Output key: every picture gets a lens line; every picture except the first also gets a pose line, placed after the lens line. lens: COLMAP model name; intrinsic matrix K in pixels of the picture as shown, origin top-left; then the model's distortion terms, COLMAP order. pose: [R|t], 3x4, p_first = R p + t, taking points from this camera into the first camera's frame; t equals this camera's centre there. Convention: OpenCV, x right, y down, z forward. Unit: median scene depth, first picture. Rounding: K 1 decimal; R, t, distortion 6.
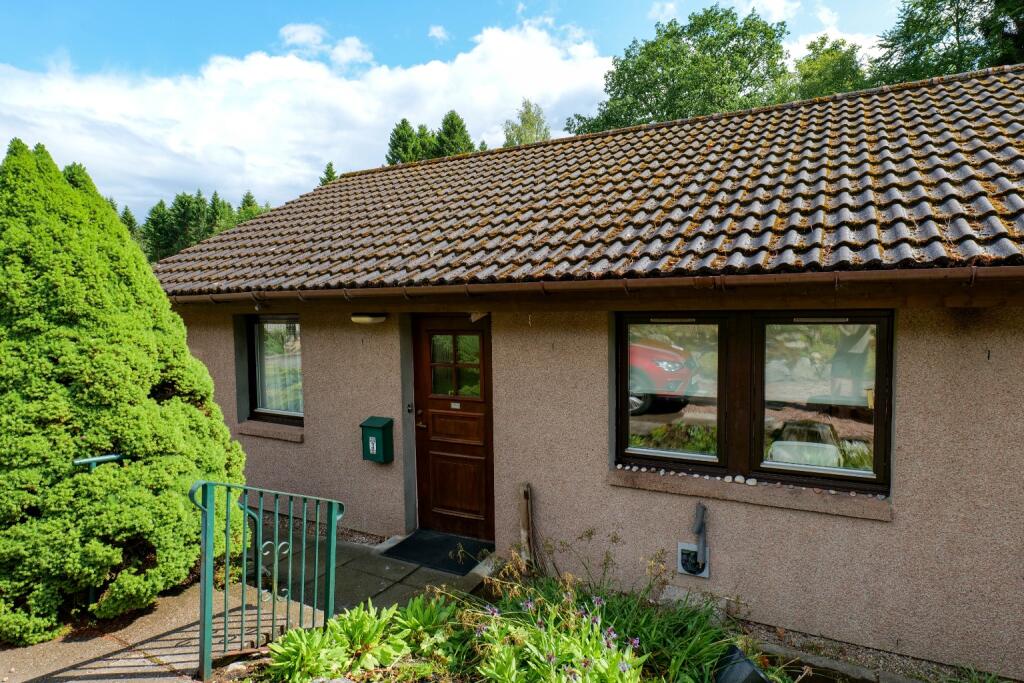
lens RADIAL K [[619.1, 0, 506.4], [0, 619.1, 348.6], [0, 0, 1]] dist [-0.027785, 0.010408]
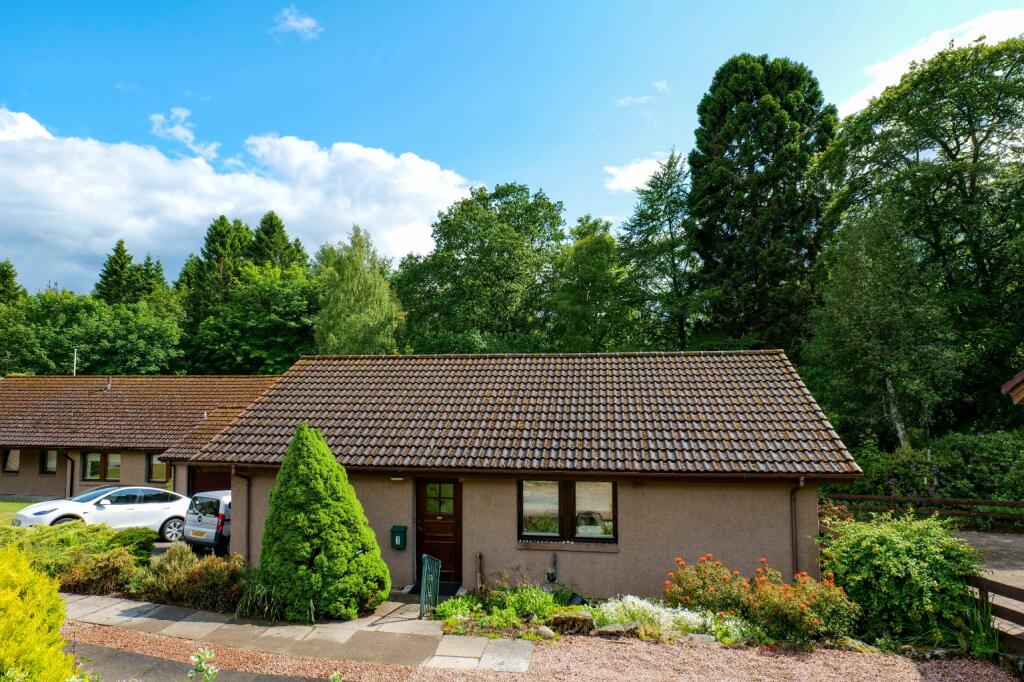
lens RADIAL K [[619.1, 0, 524.8], [0, 619.1, 339.1], [0, 0, 1]] dist [-0.027785, 0.010408]
pose [[0.933105, 0.036123, 0.357785, -0.587632], [0.013819, 0.990605, -0.136052, -0.221393], [-0.359339, 0.131895, 0.923839, -1.134087]]
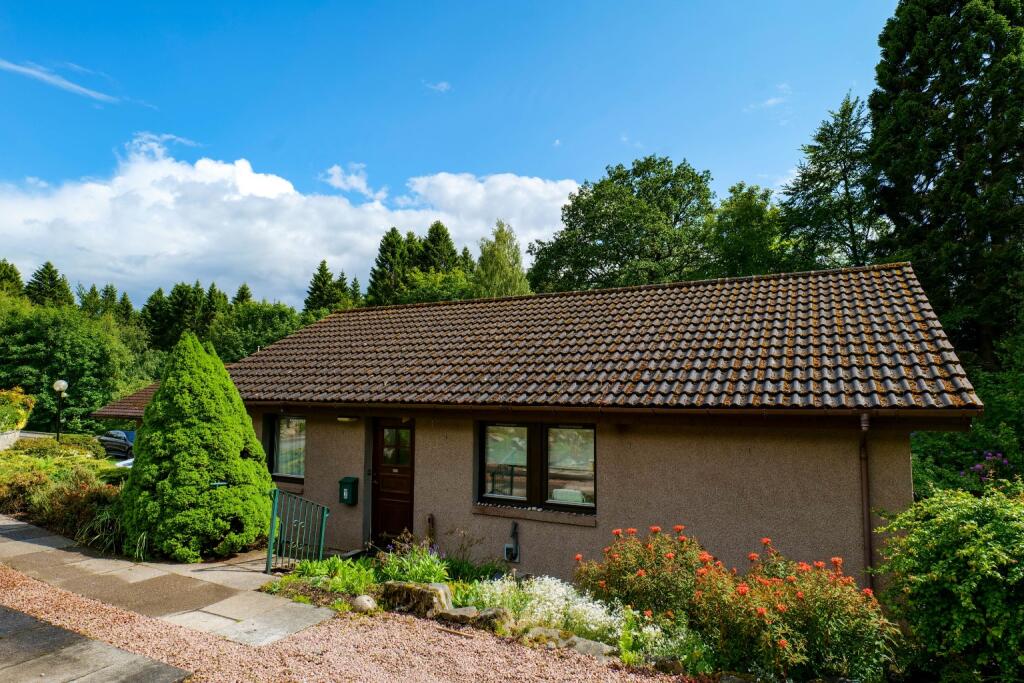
lens RADIAL K [[619.1, 0, 505.8], [0, 619.1, 338.6], [0, 0, 1]] dist [-0.027785, 0.010408]
pose [[0.999463, 0.024796, 0.021403, 0.180054], [-0.021029, 0.986703, -0.161169, -0.000212], [-0.025115, 0.160632, 0.986695, -0.765915]]
